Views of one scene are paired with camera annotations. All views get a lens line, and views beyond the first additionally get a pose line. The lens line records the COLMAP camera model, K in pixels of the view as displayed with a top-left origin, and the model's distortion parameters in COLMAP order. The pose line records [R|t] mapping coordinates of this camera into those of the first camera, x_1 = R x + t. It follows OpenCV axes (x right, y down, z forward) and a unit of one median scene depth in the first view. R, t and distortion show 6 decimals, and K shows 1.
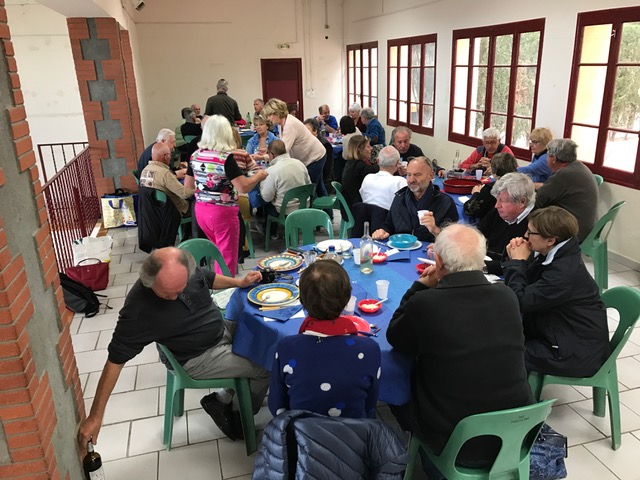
lens RADIAL K [[516.9, 0, 321.1], [0, 516.9, 240.0], [0, 0, 1]] dist [0.007900, 0.000816]
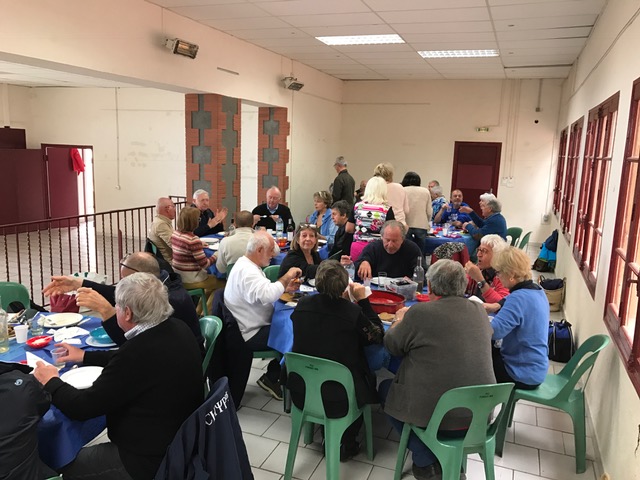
lens RADIAL K [[516.9, 0, 319.8], [0, 516.9, 239.4], [0, 0, 1]] dist [0.007900, 0.000816]
pose [[0.802690, 0.159740, -0.574605, 0.254740], [-0.245027, 0.966723, -0.073540, -0.047891], [0.543737, 0.199824, 0.815120, 0.135905]]
